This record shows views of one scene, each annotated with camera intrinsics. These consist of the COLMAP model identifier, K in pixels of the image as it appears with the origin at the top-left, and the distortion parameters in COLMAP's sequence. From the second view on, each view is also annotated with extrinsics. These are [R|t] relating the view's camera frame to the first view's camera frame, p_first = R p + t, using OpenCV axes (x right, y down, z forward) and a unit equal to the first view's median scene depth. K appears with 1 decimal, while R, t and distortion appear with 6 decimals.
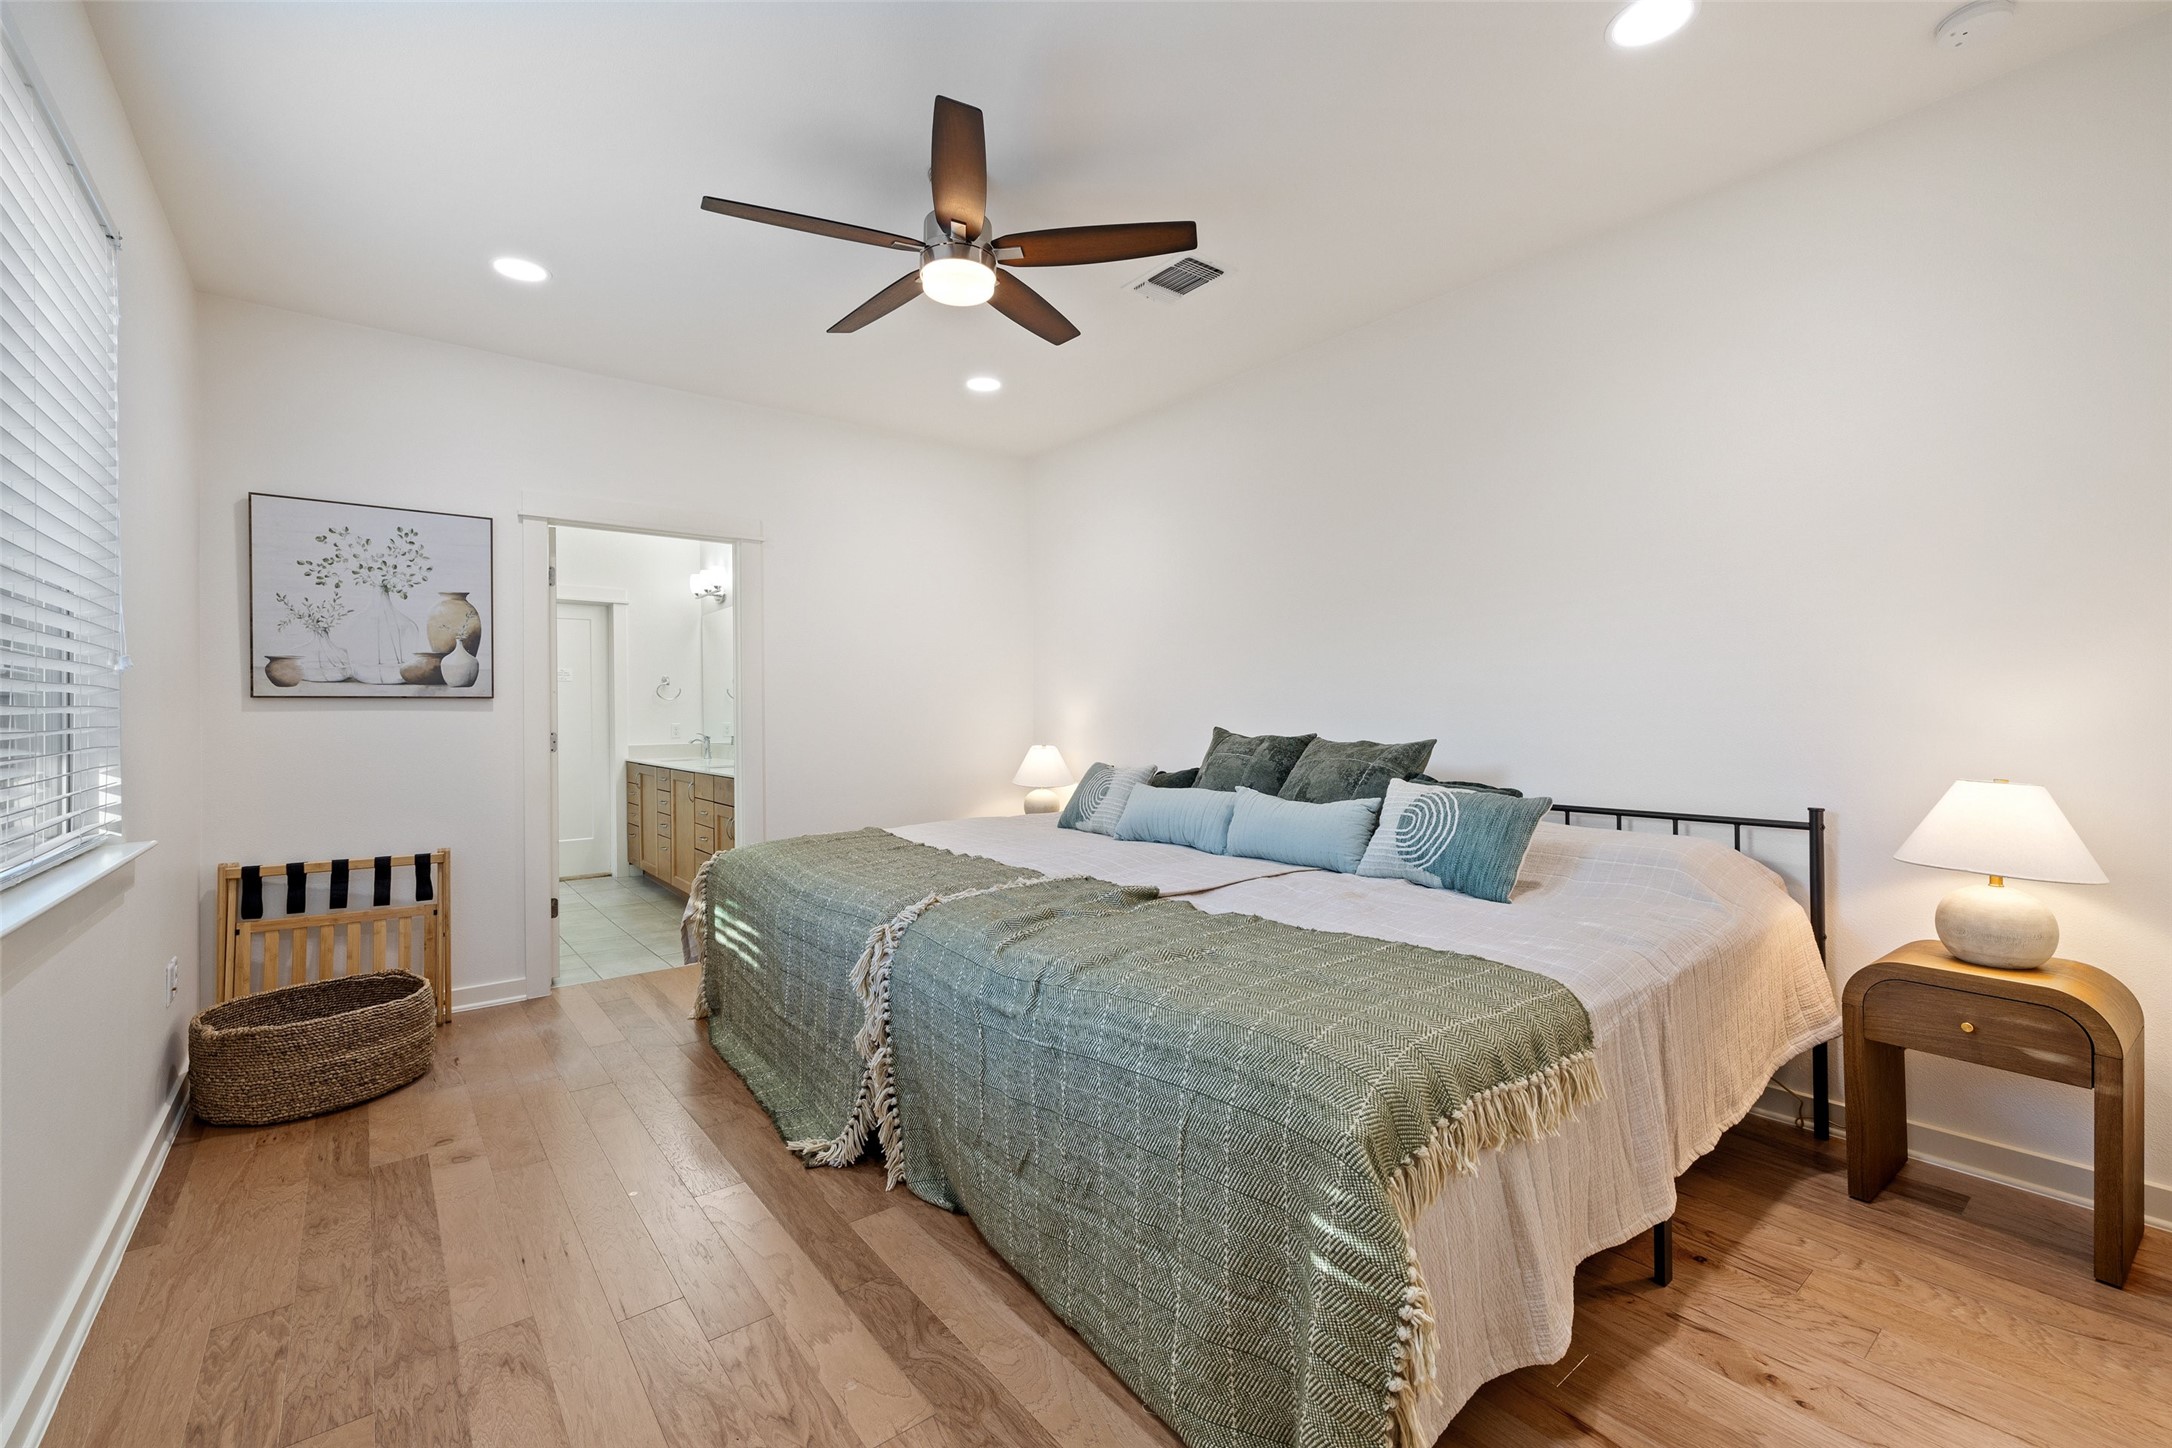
lens RADIAL K [[915.0, 0, 1082.2], [0, 915.0, 717.9], [0, 0, 1]] dist [0.002810, -0.000286]
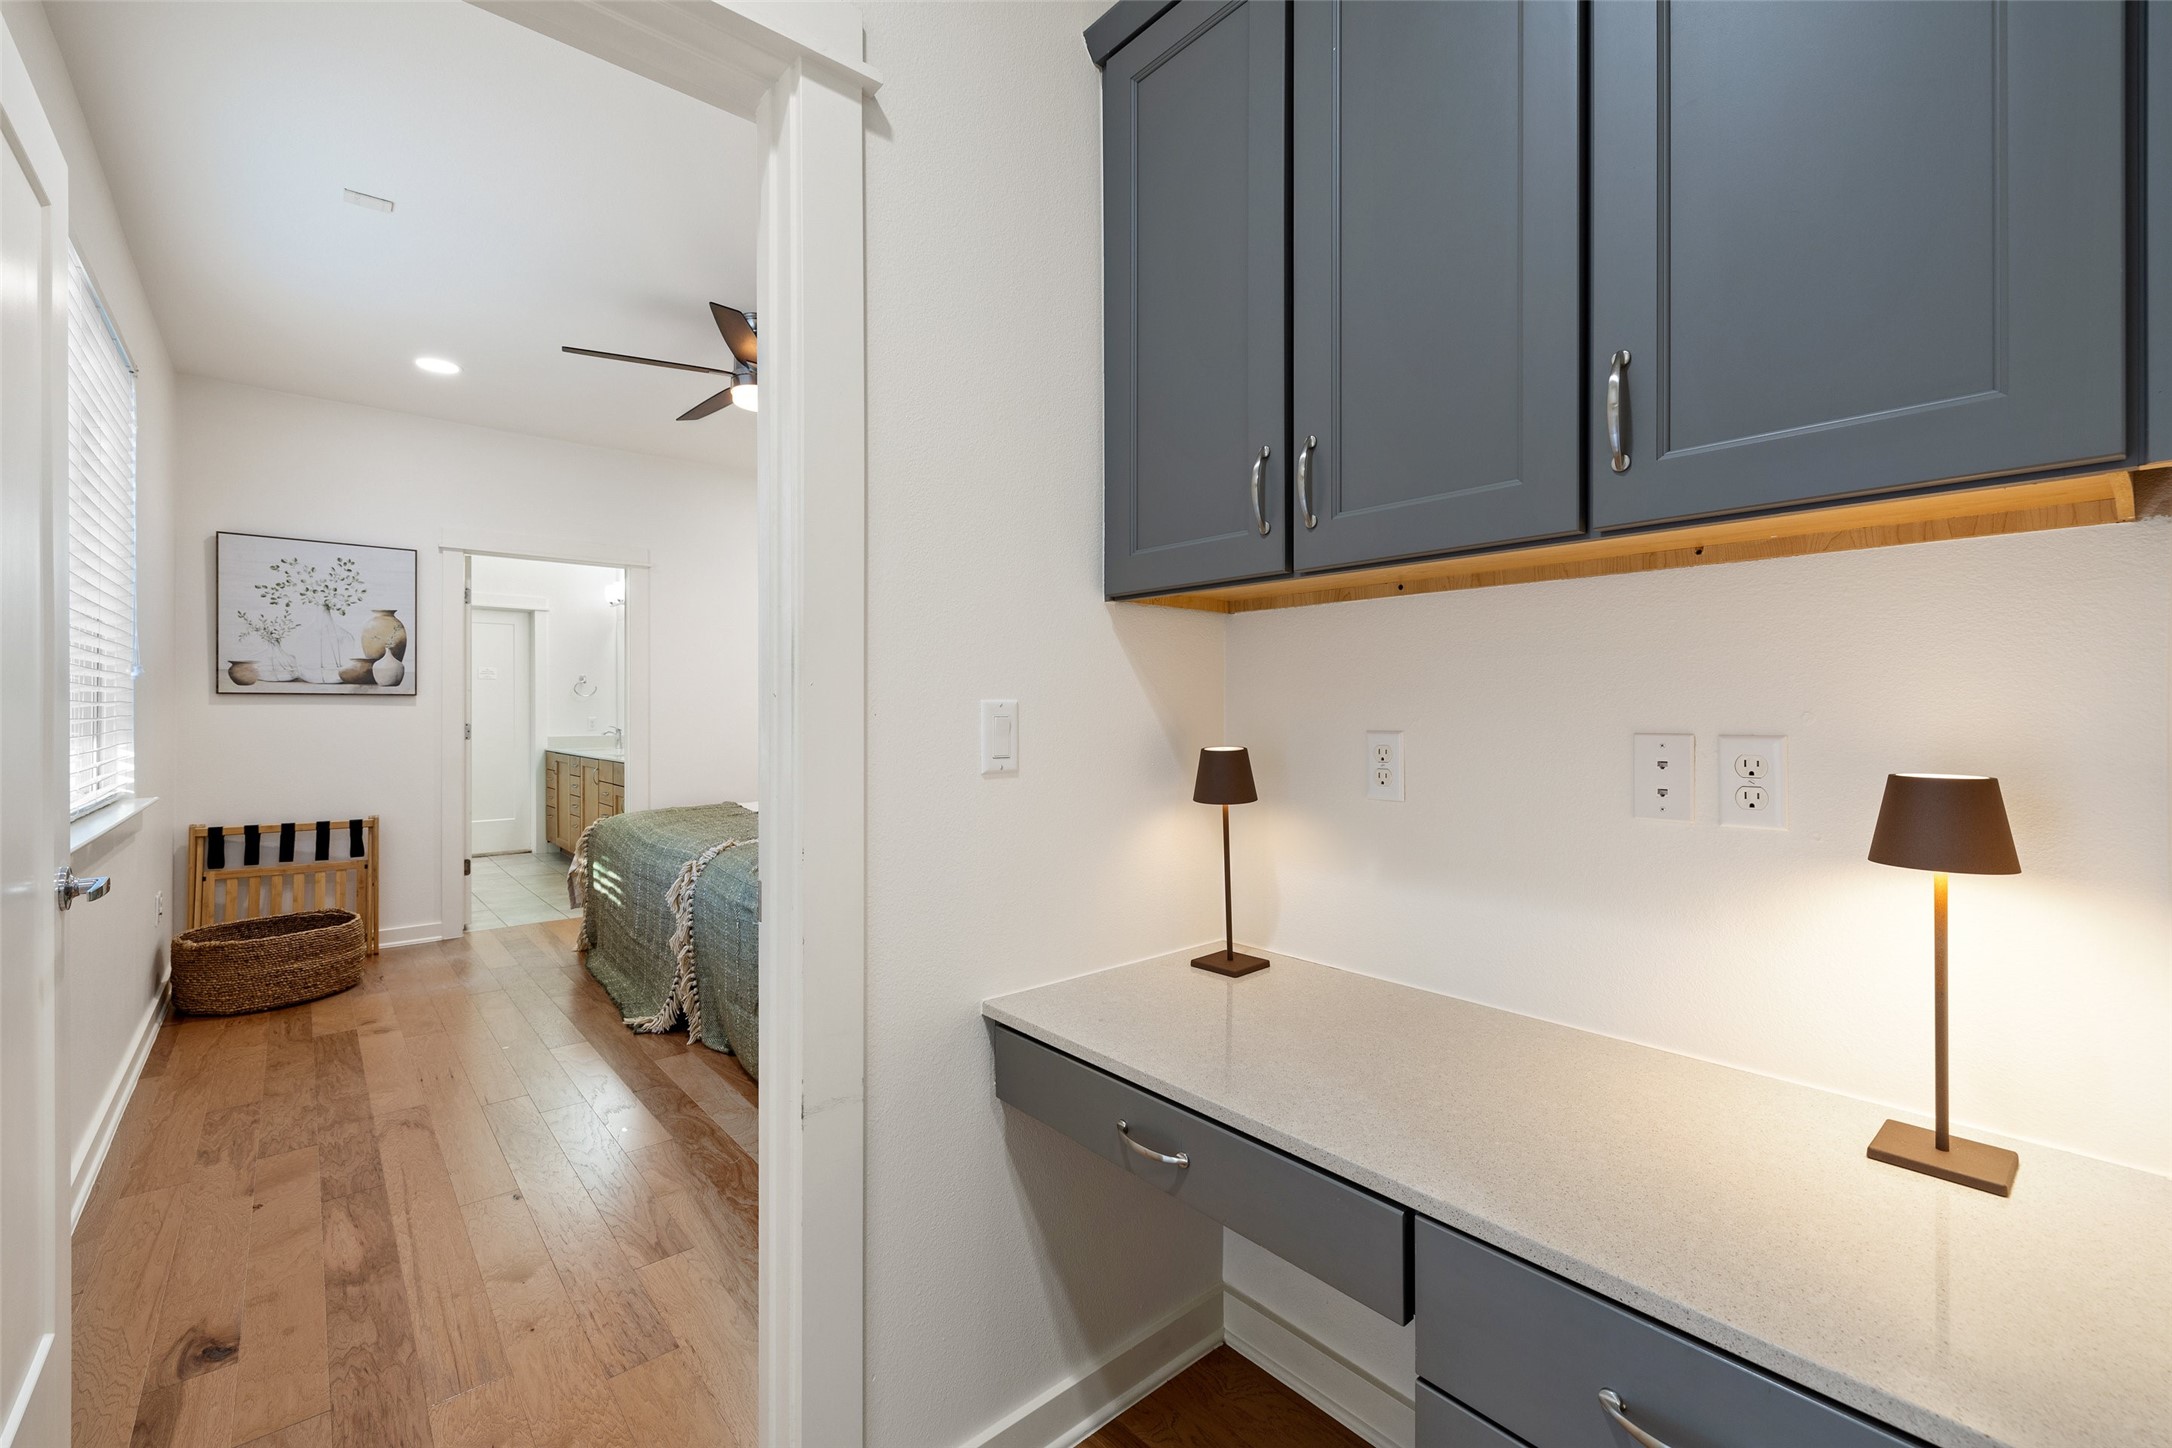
lens RADIAL K [[915.0, 0, 1080.5], [0, 915.0, 714.1], [0, 0, 1]] dist [0.002810, -0.000286]
pose [[0.999127, 0.007829, 0.041028, 0.261172], [-0.007768, 0.999968, -0.001637, -0.001533], [-0.041040, 0.001317, 0.999157, -0.351683]]
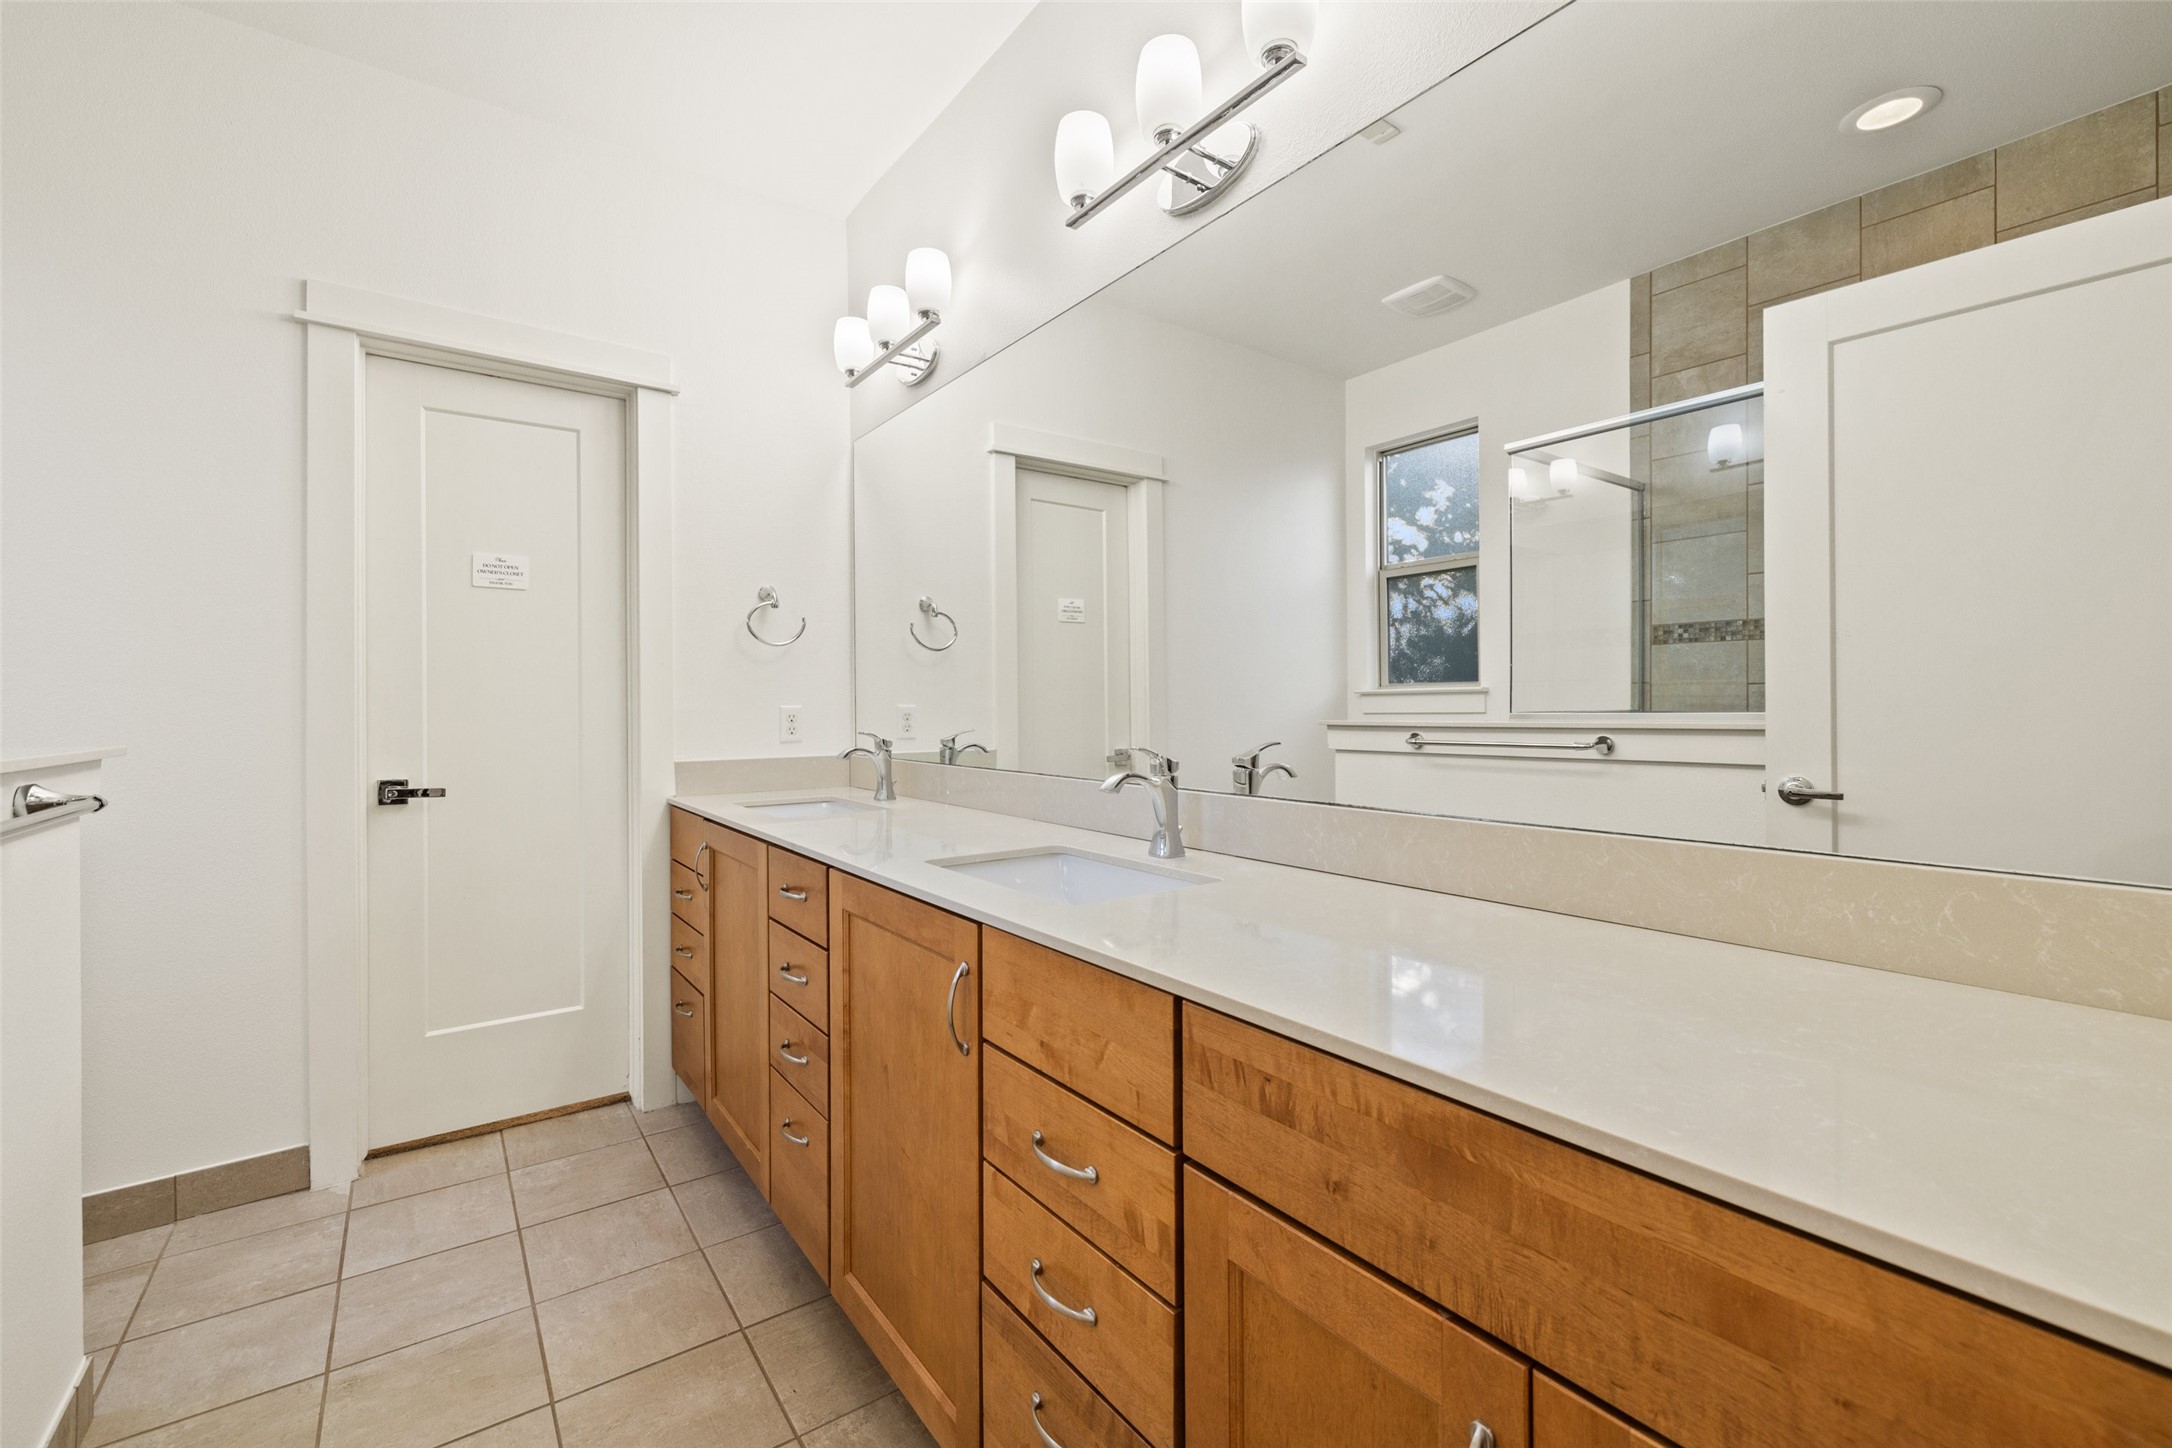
lens RADIAL K [[915.0, 0, 1079.4], [0, 915.0, 717.6], [0, 0, 1]] dist [0.002810, -0.000286]
pose [[0.998442, 0.003745, -0.055668, -0.716829], [-0.003584, 0.999989, 0.002988, 0.024919], [0.055678, -0.002784, 0.998445, 1.469251]]
